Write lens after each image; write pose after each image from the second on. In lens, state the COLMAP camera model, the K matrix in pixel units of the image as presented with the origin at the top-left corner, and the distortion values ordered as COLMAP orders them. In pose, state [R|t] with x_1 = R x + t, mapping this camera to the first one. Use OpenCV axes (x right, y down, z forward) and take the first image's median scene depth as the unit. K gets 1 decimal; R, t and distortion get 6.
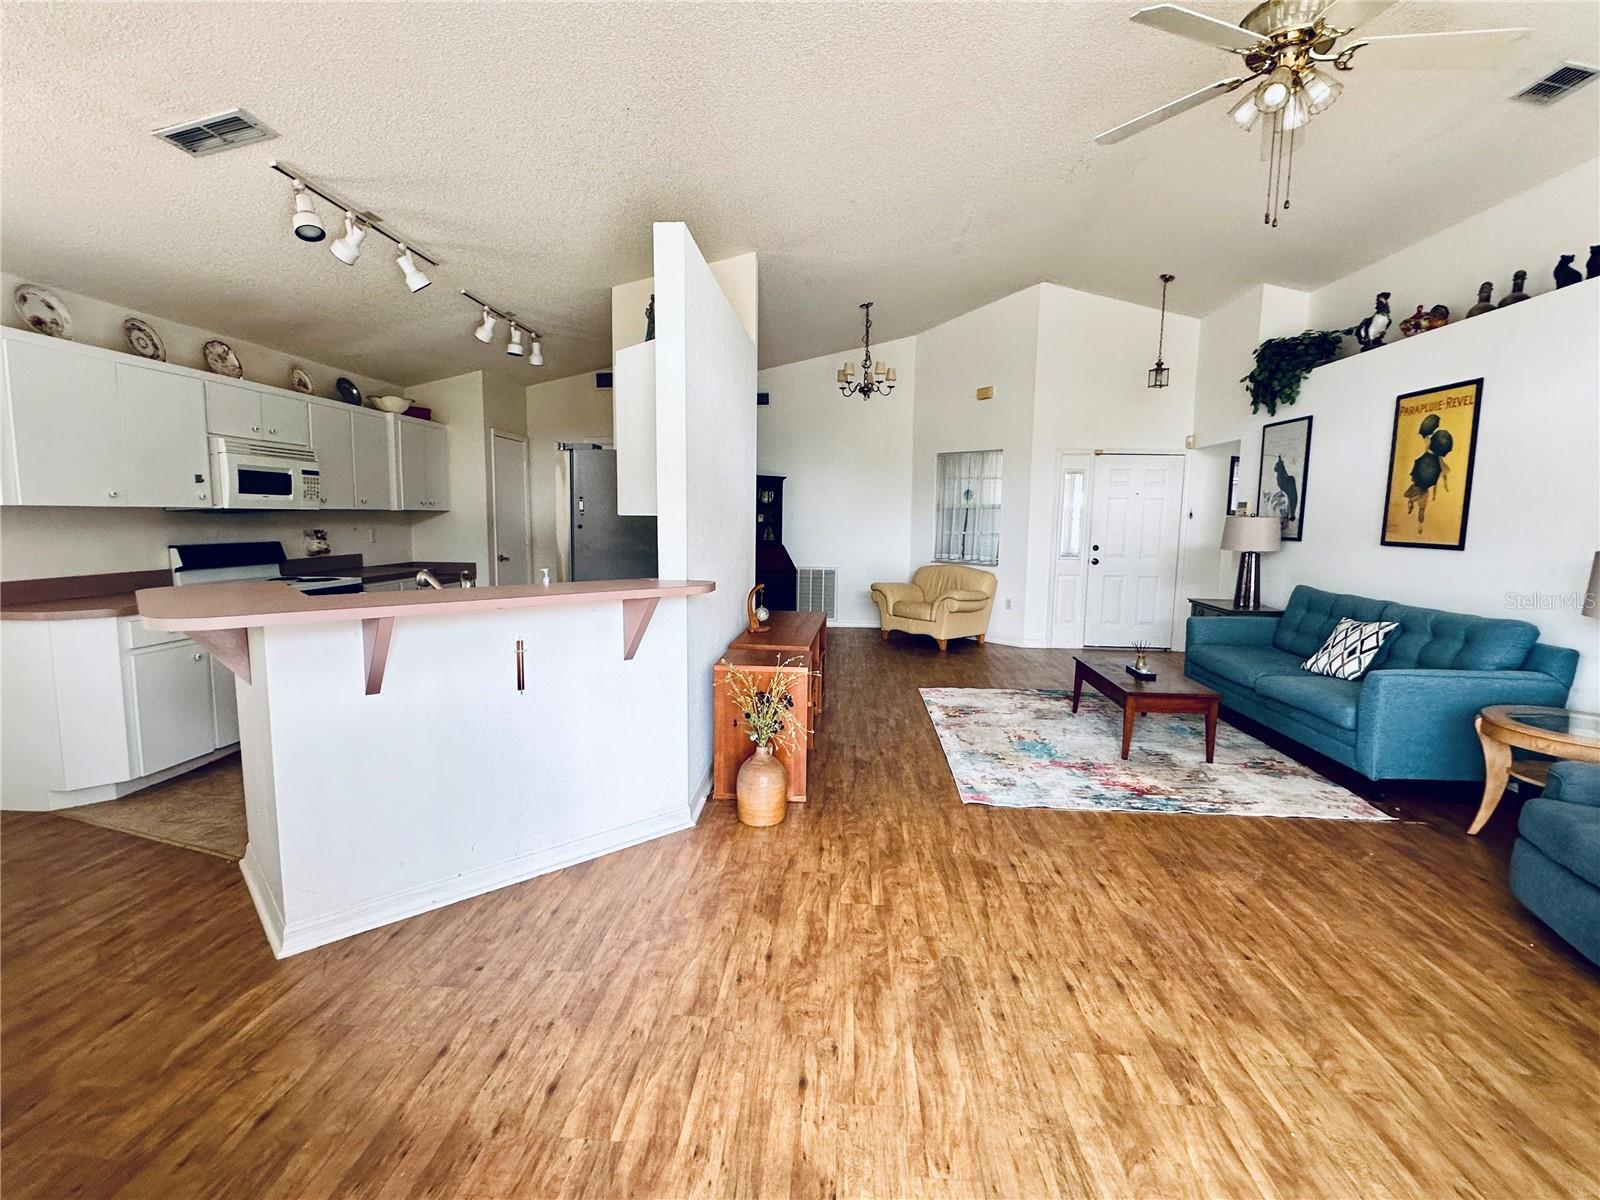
lens RADIAL K [[745.8, 0, 798.4], [0, 745.8, 601.2], [0, 0, 1]] dist [-0.003556, 0.000351]
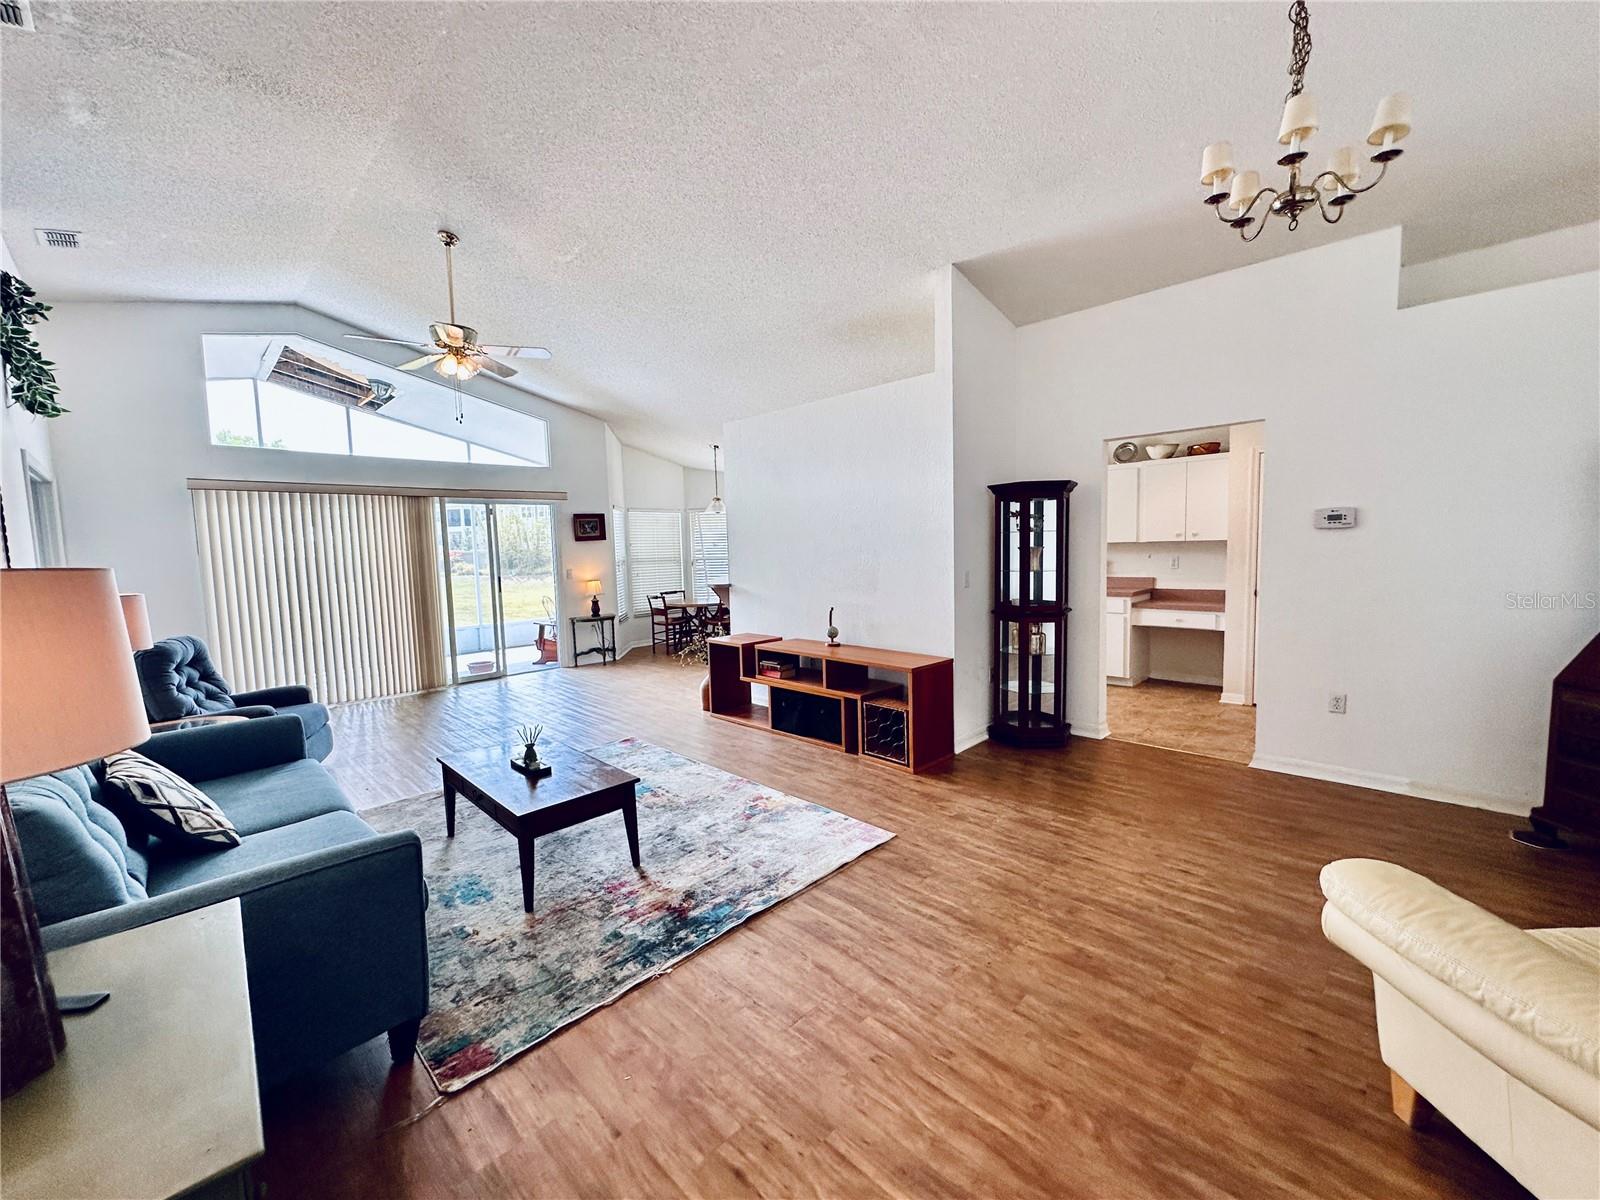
lens RADIAL K [[637.1, 0, 798.2], [0, 637.1, 601.3], [0, 0, 1]] dist [-0.003350, 0.000534]
pose [[-0.654691, 0.068460, -0.752790, 0.827955], [-0.068121, 0.986494, 0.148957, -0.199229], [0.752821, 0.148801, -0.641185, 1.743389]]
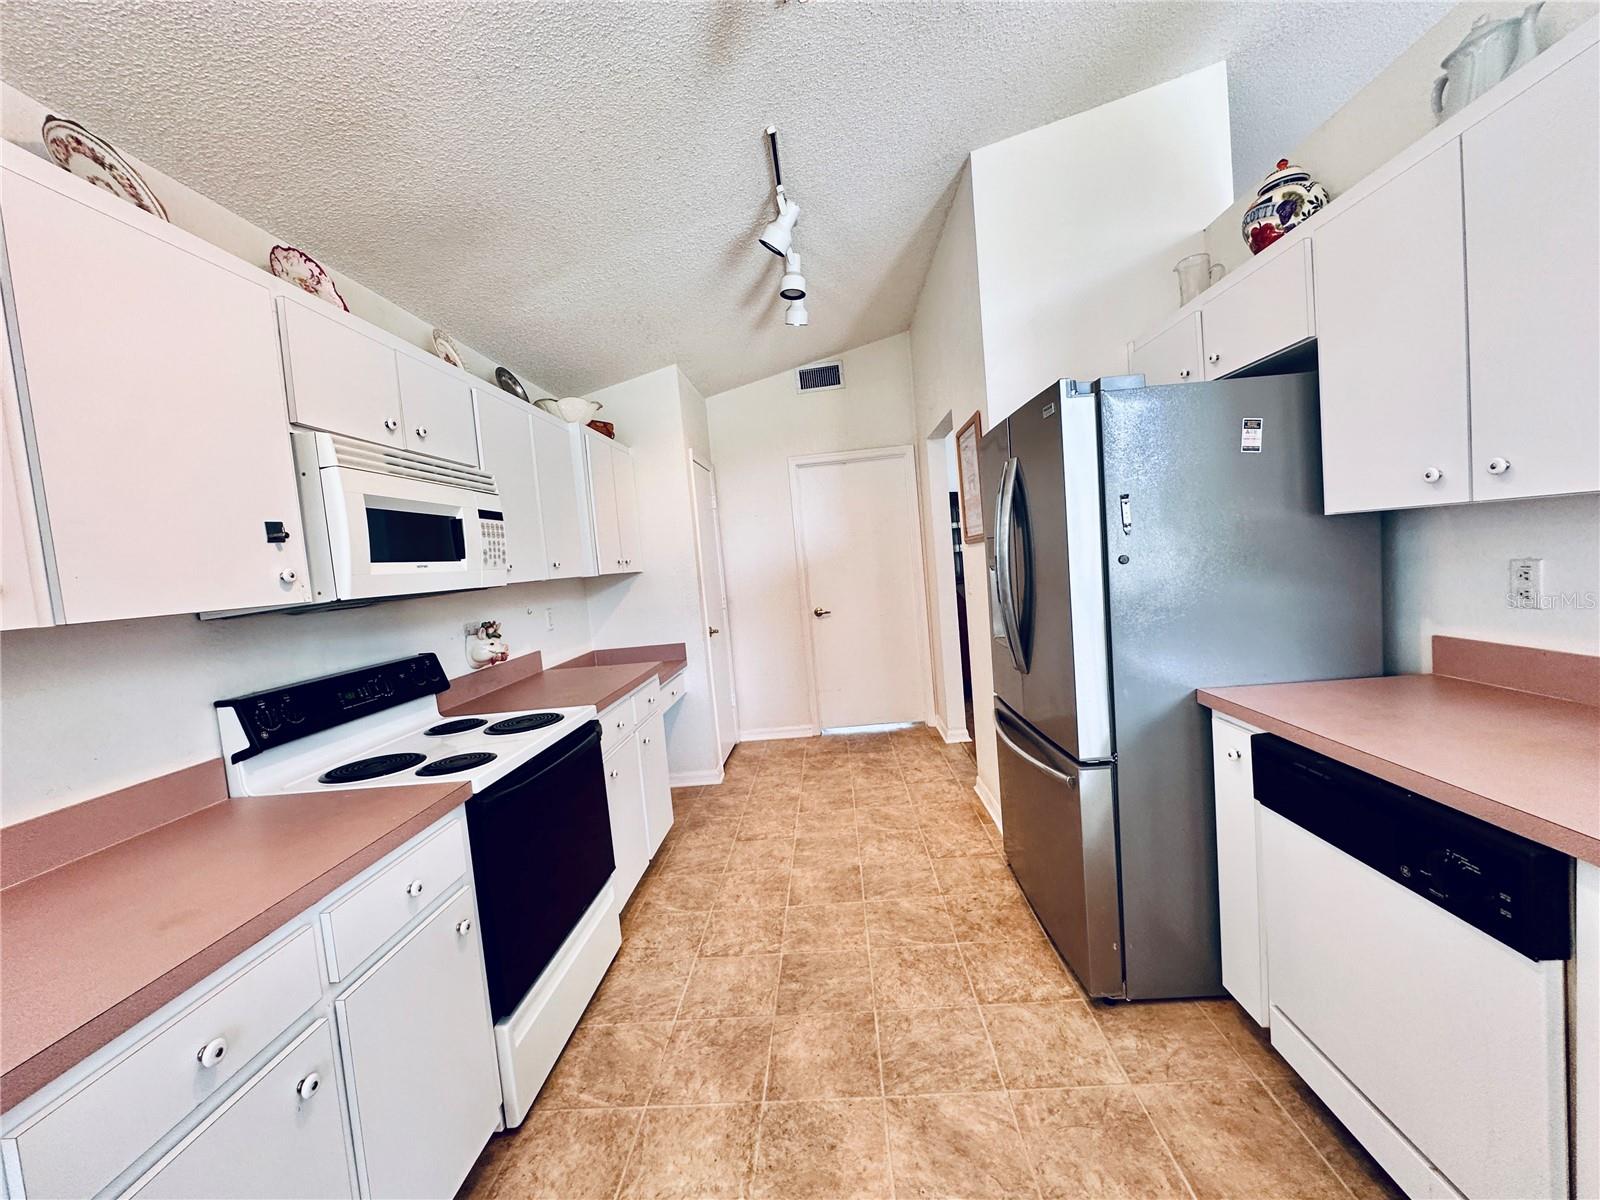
lens RADIAL K [[637.1, 0, 797.4], [0, 637.1, 600.0], [0, 0, 1]] dist [-0.003350, 0.000534]
pose [[0.994601, -0.103454, 0.008173, -0.518989], [0.103724, 0.993521, -0.046454, -0.082050], [-0.003314, 0.047050, 0.998887, 0.642231]]
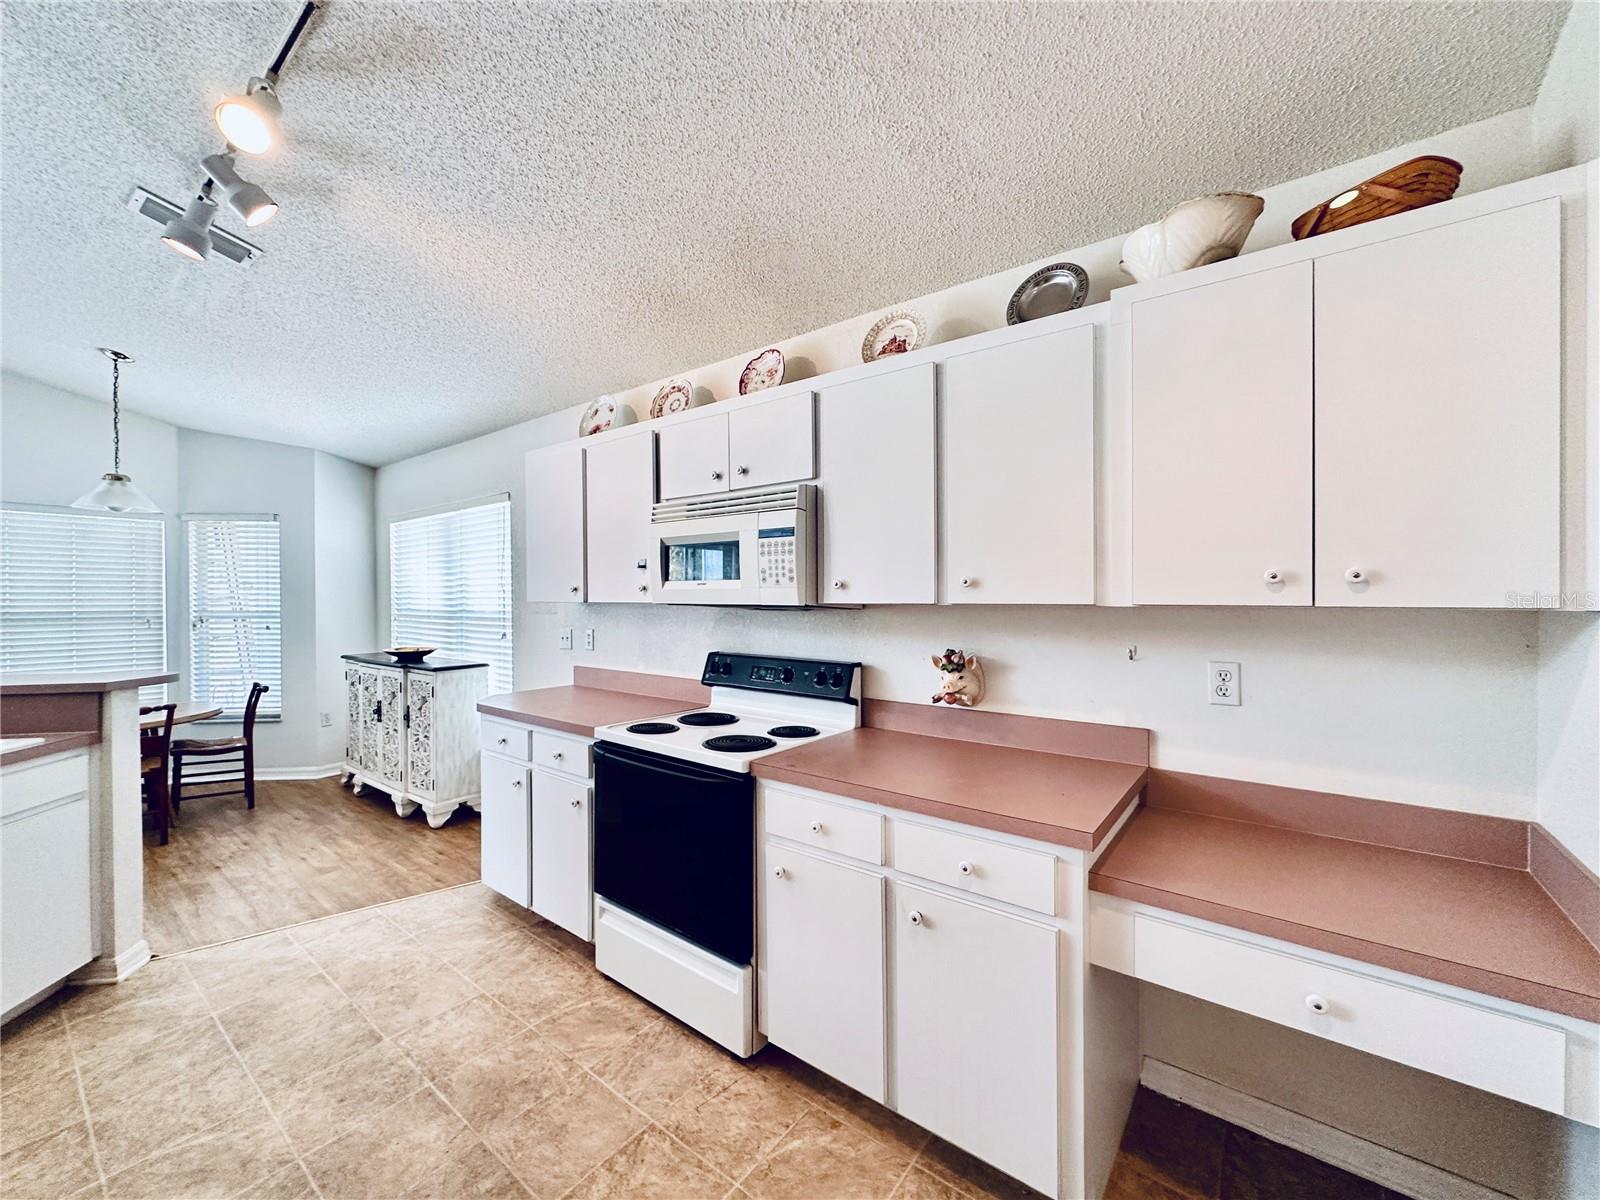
lens RADIAL K [[637.1, 0, 799.4], [0, 637.1, 599.4], [0, 0, 1]] dist [-0.003350, 0.000534]
pose [[-0.553660, -0.005006, -0.832728, -0.346760], [-0.097783, 0.993455, 0.059041, -0.177431], [0.826982, 0.114115, -0.550525, 1.441033]]
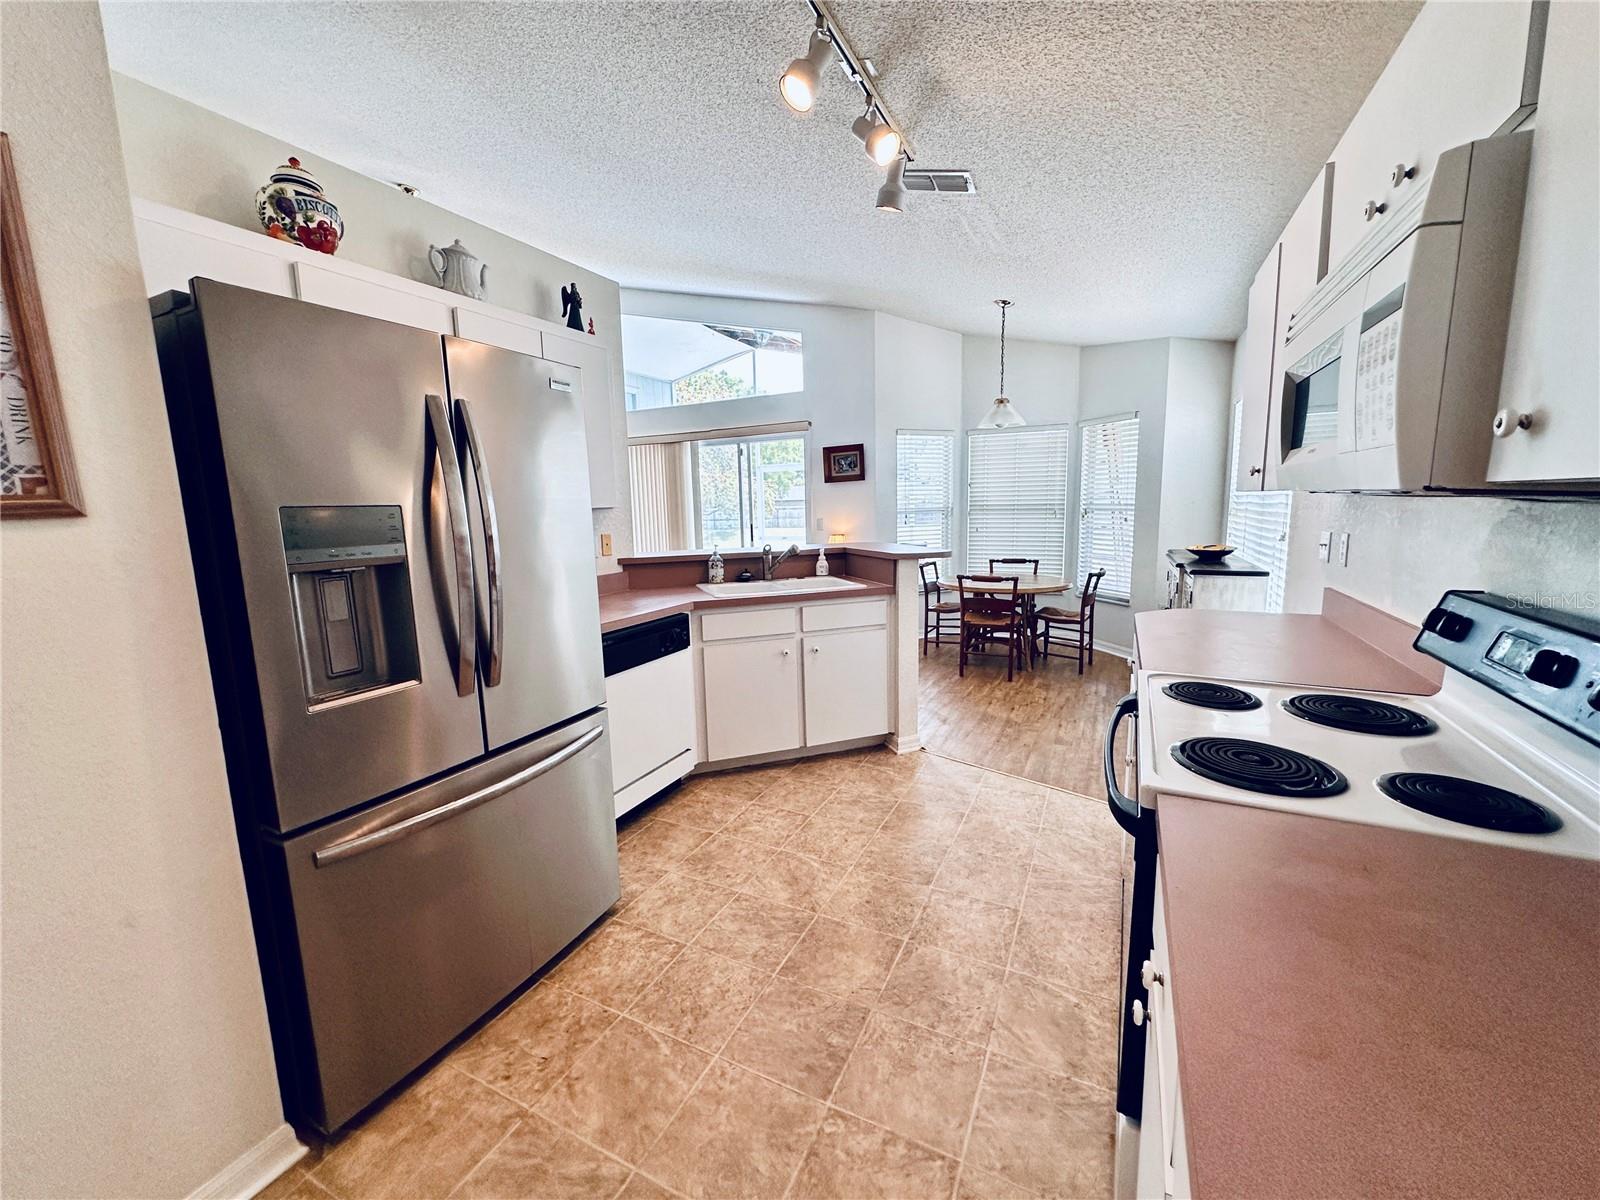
lens RADIAL K [[637.1, 0, 798.9], [0, 637.1, 597.6], [0, 0, 1]] dist [-0.003350, 0.000534]
pose [[-0.923470, -0.048142, 0.380639, -0.660763], [0.054586, 0.965518, 0.254548, -0.170928], [-0.379769, 0.255846, -0.888999, 1.419804]]
